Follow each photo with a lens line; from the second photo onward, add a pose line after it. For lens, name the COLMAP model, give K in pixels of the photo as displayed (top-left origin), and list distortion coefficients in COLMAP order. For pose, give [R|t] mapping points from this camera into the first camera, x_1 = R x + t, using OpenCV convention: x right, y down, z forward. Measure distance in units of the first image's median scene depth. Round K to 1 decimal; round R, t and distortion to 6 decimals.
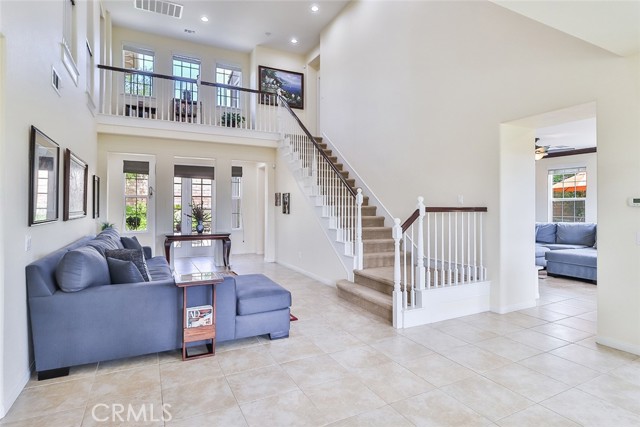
lens RADIAL K [[330.6, 0, 320.3], [0, 330.6, 207.0], [0, 0, 1]] dist [0.003435, 0.000804]
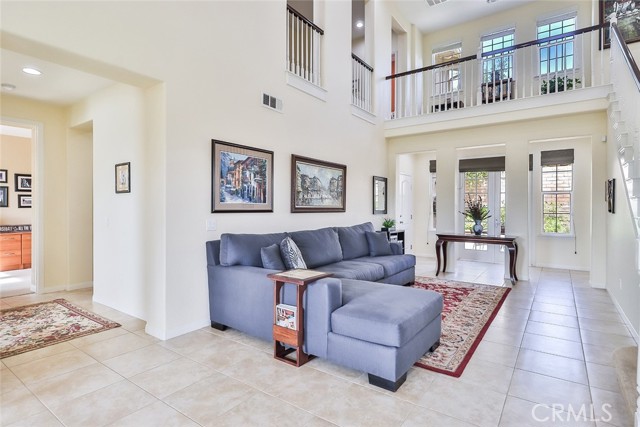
lens RADIAL K [[330.6, 0, 320.3], [0, 330.6, 207.0], [0, 0, 1]] dist [0.003435, 0.000804]
pose [[0.475674, -0.004931, -0.879608, 0.462972], [0.000608, 0.999986, -0.005277, 0.032521], [0.879622, 0.001975, 0.475670, 0.623704]]
